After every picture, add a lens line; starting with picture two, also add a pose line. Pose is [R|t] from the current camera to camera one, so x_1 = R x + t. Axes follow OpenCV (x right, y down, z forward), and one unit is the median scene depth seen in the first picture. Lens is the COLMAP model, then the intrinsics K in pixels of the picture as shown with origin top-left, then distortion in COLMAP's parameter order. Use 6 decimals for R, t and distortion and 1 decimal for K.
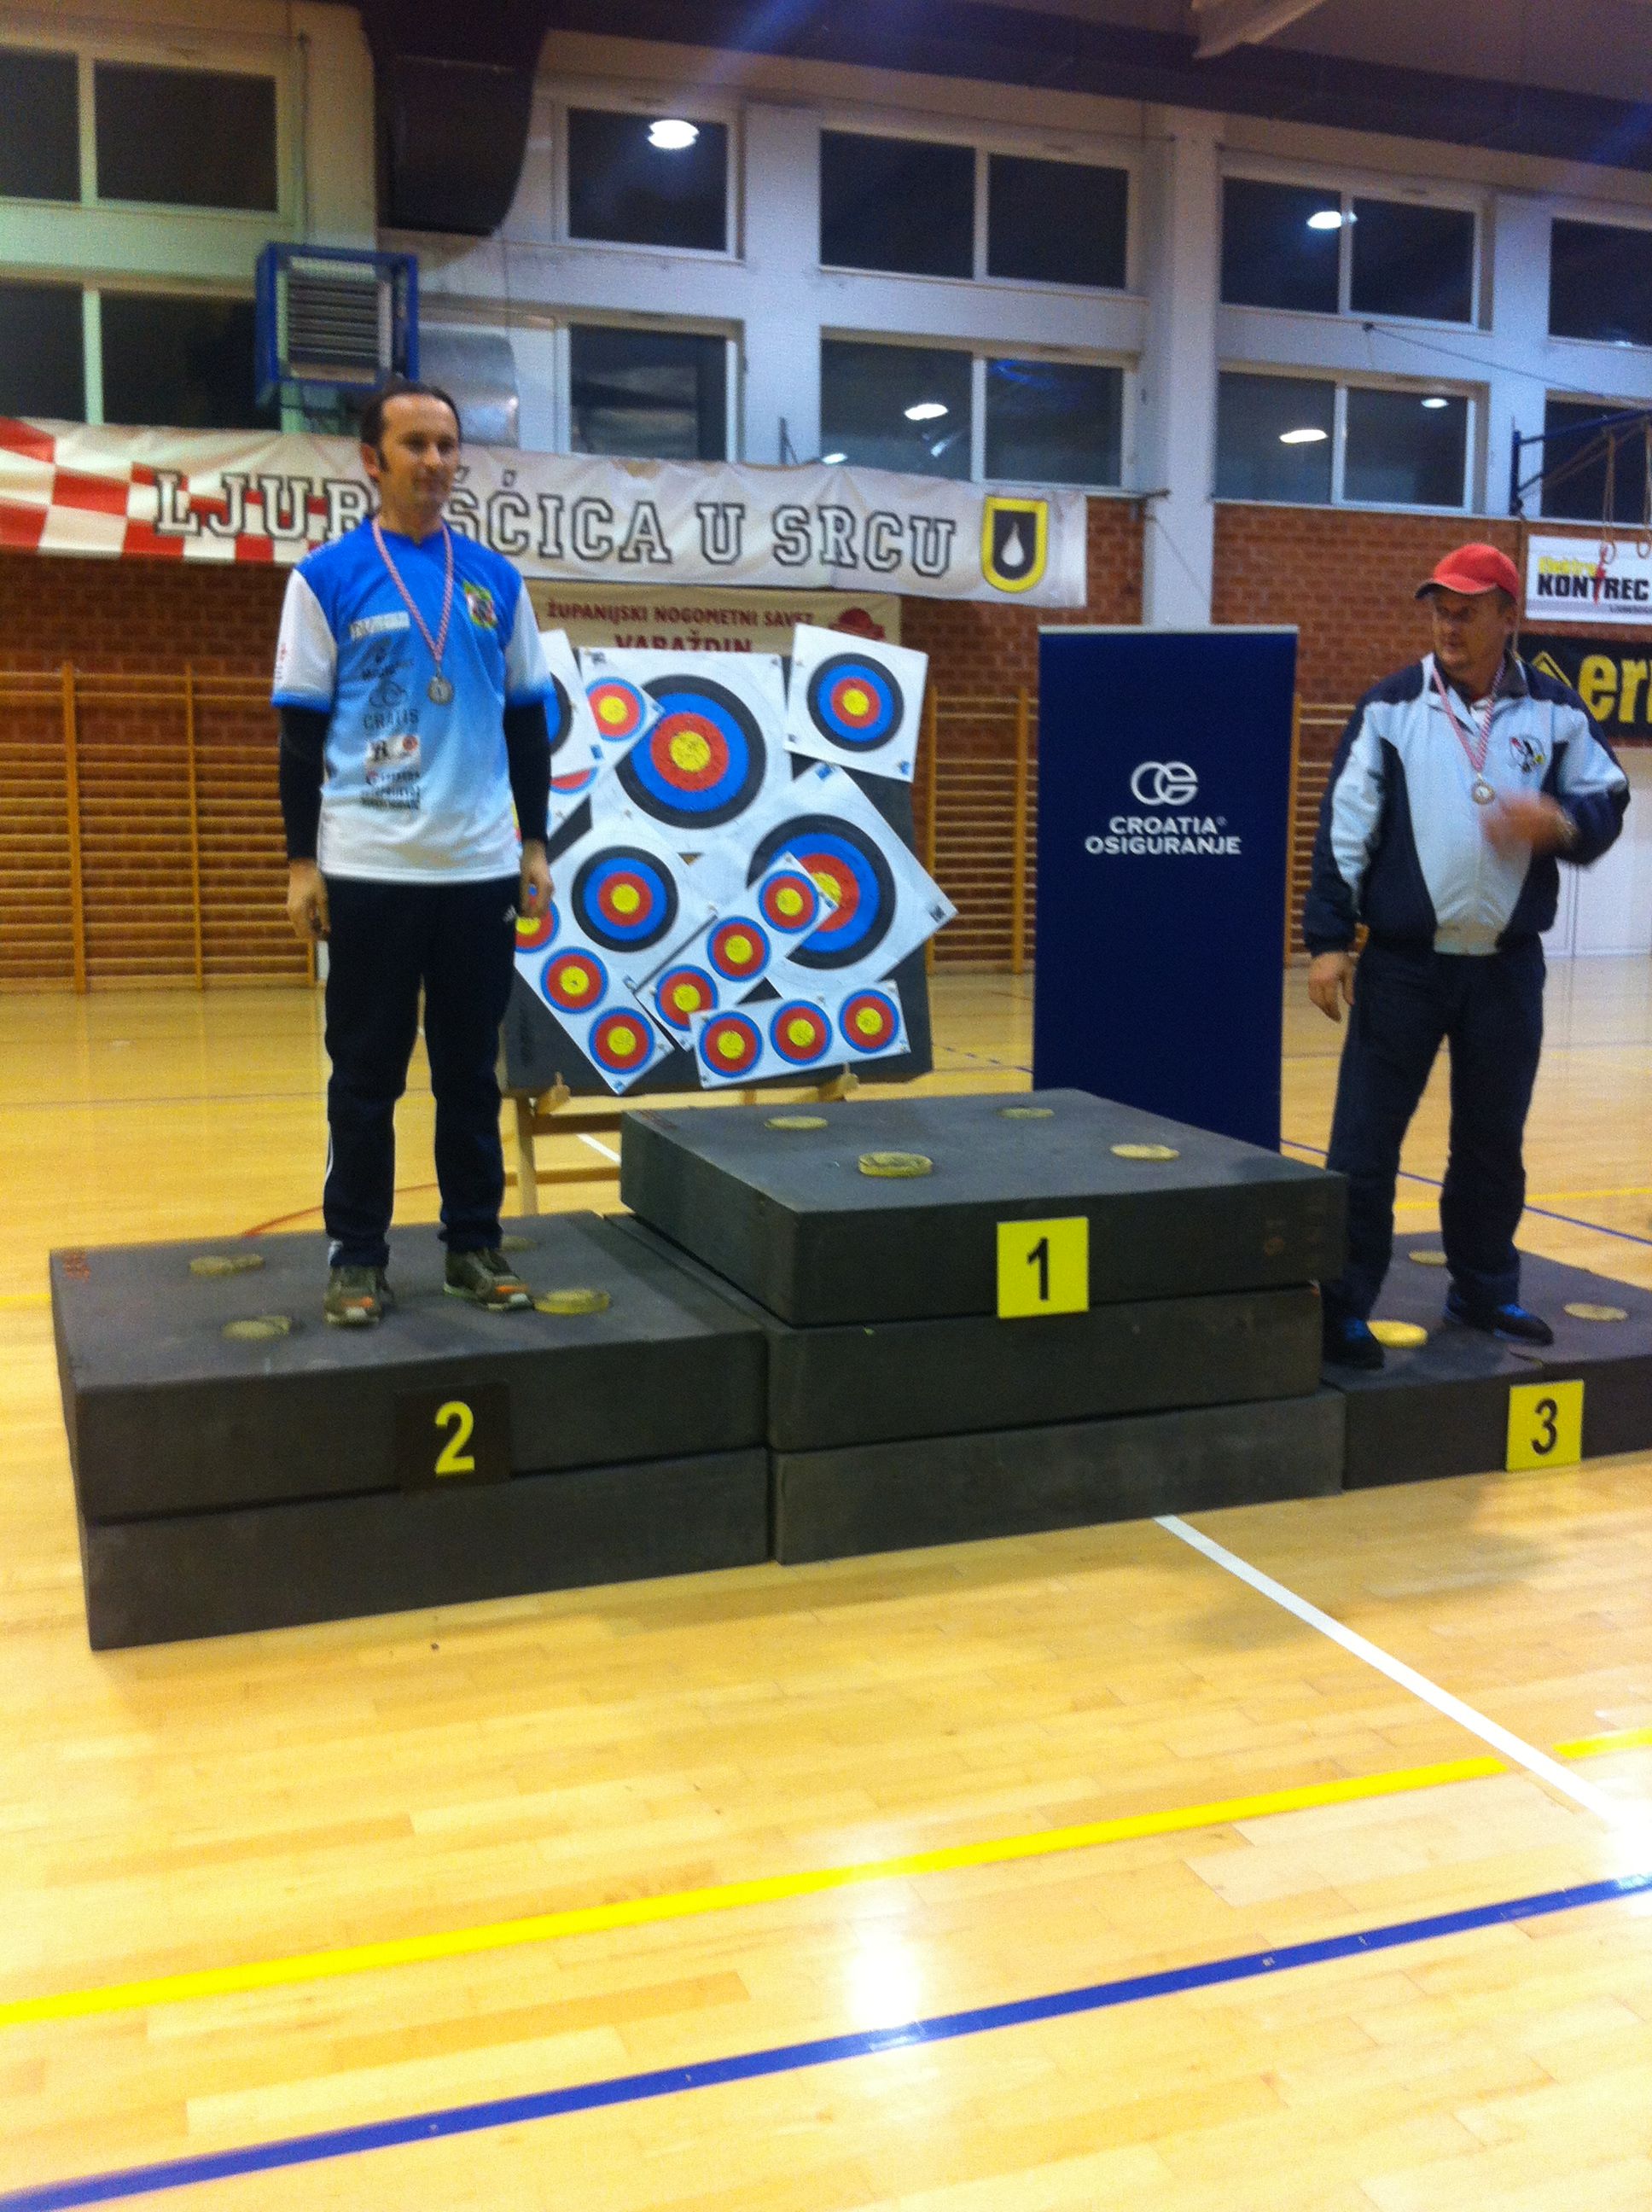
lens RADIAL K [[2026.5, 0, 823.5], [0, 2026.5, 1110.8], [0, 0, 1]] dist [0.034038, -0.164847]
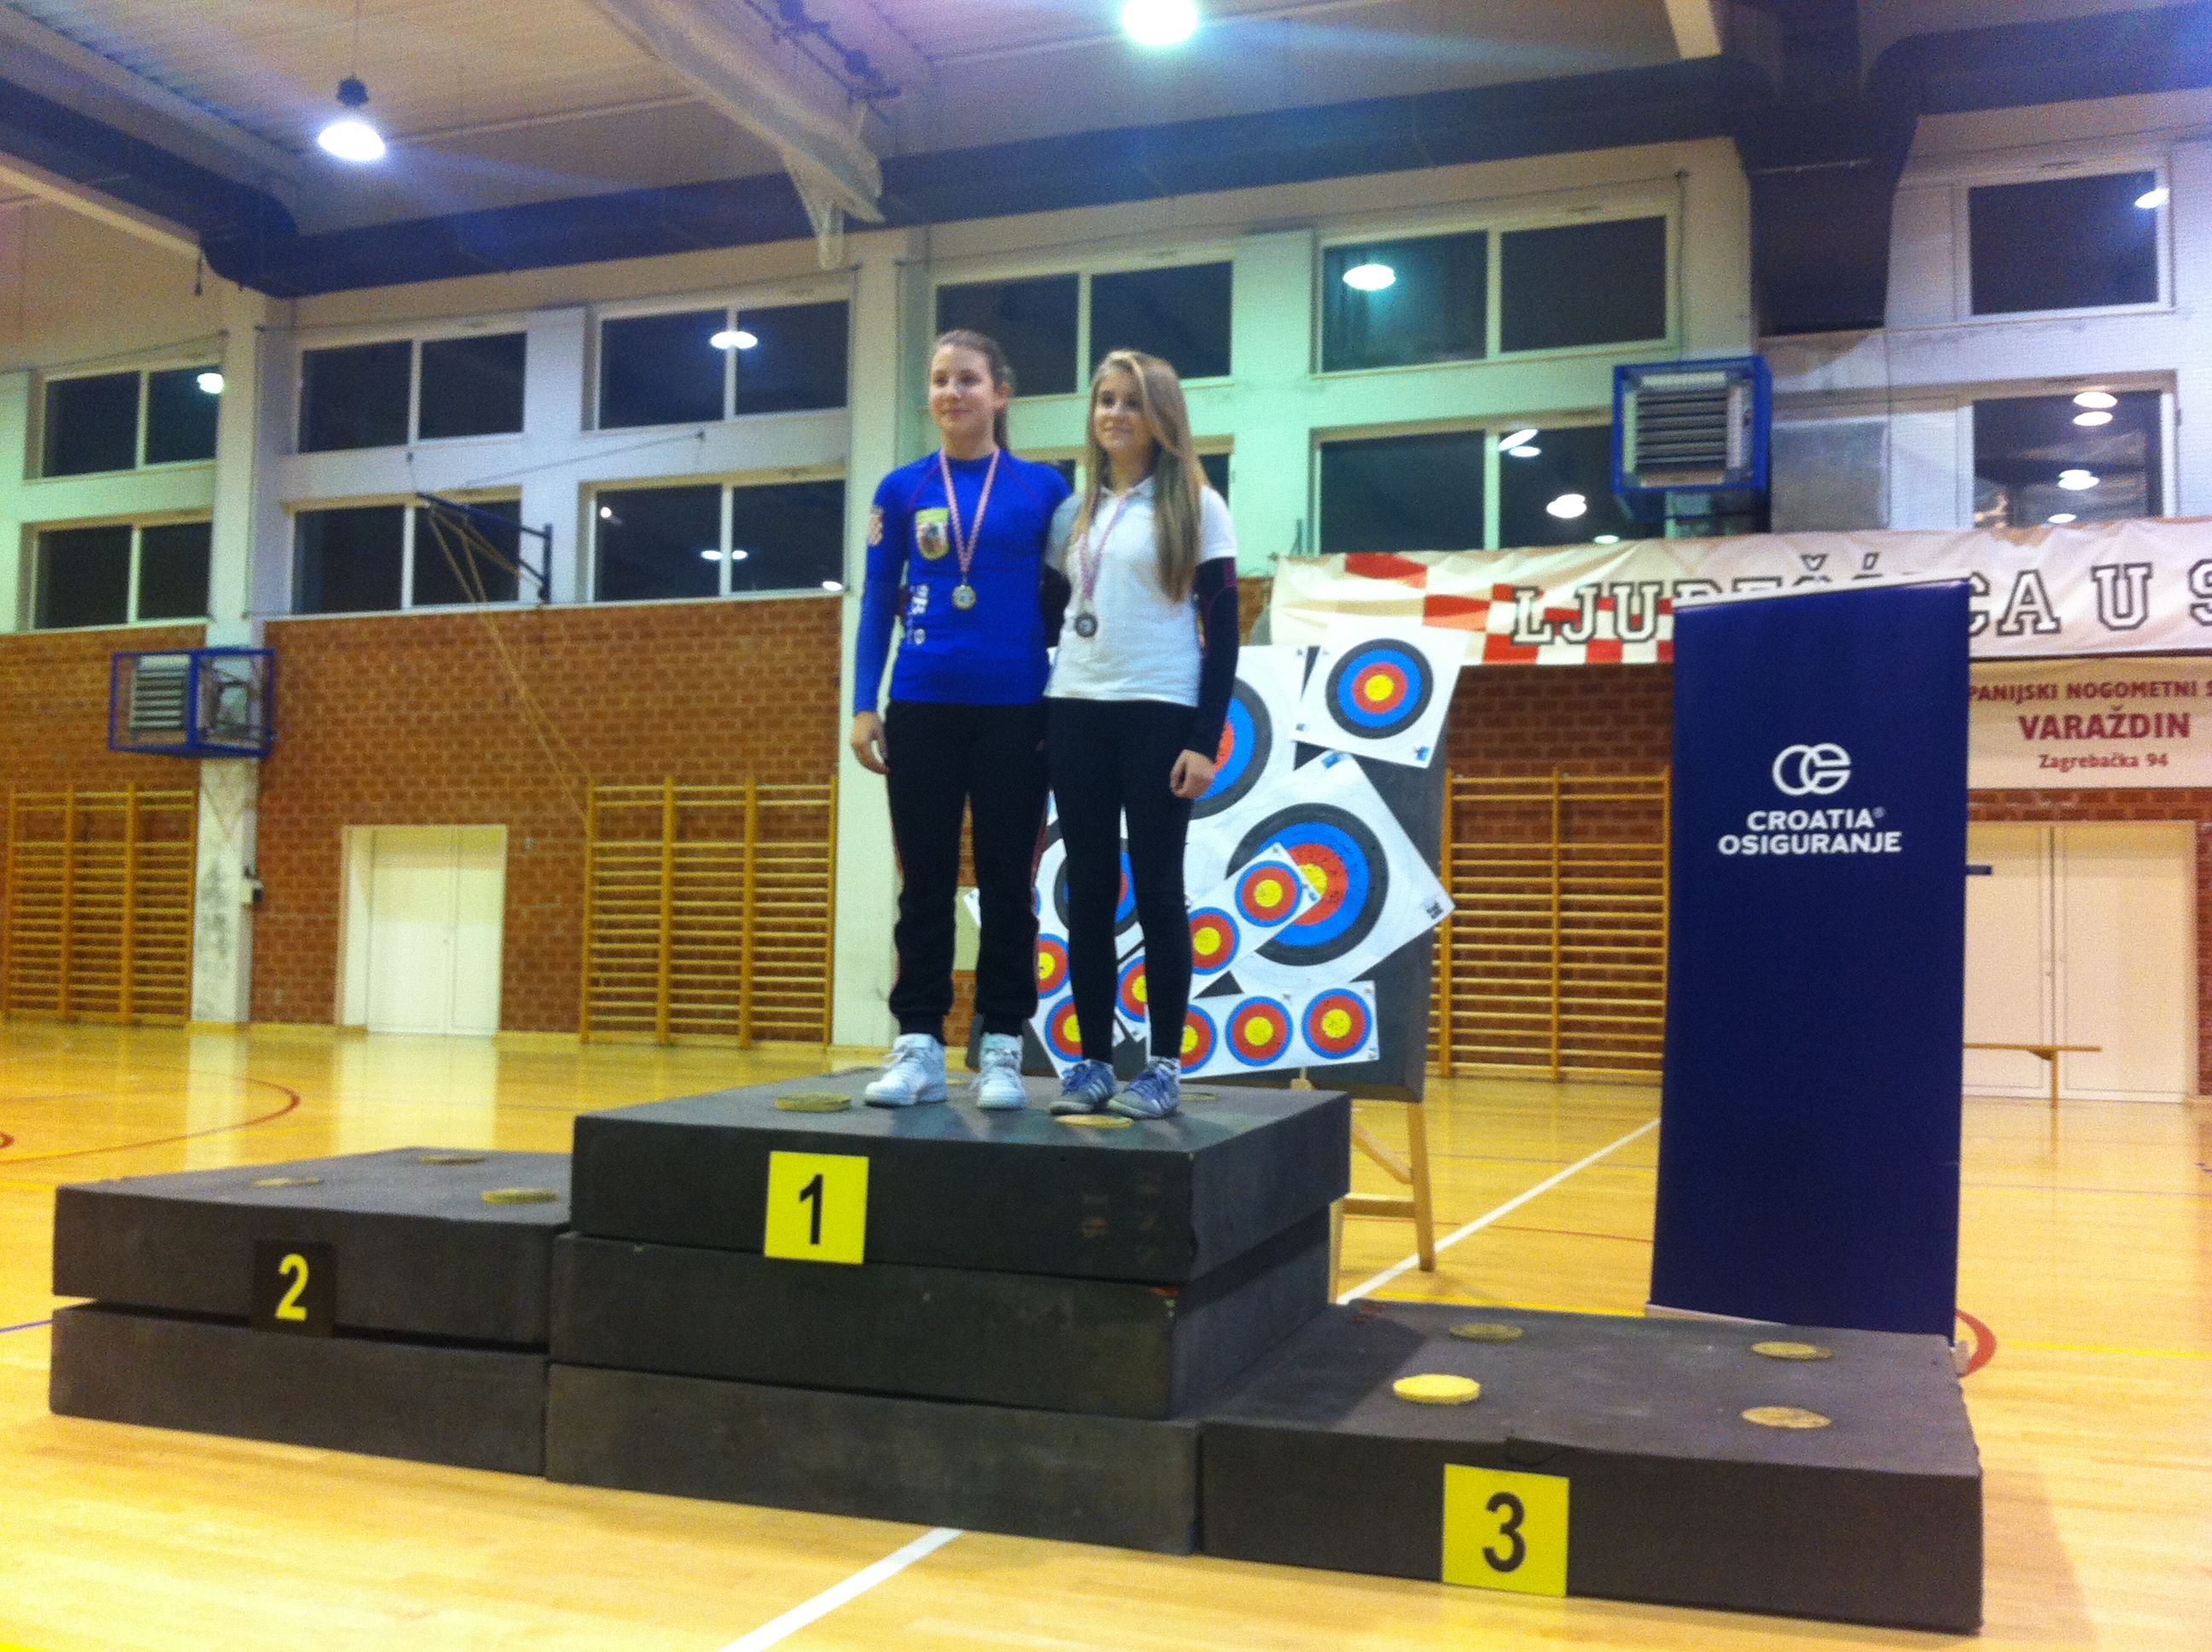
lens RADIAL K [[2026.5, 0, 1107.4], [0, 2026.5, 838.2], [0, 0, 1]] dist [0.034038, -0.164847]
pose [[0.778614, -0.023536, -0.627062, 0.168036], [-0.102013, 0.981255, -0.163498, 0.010759], [0.619156, 0.191271, 0.761618, 0.074718]]
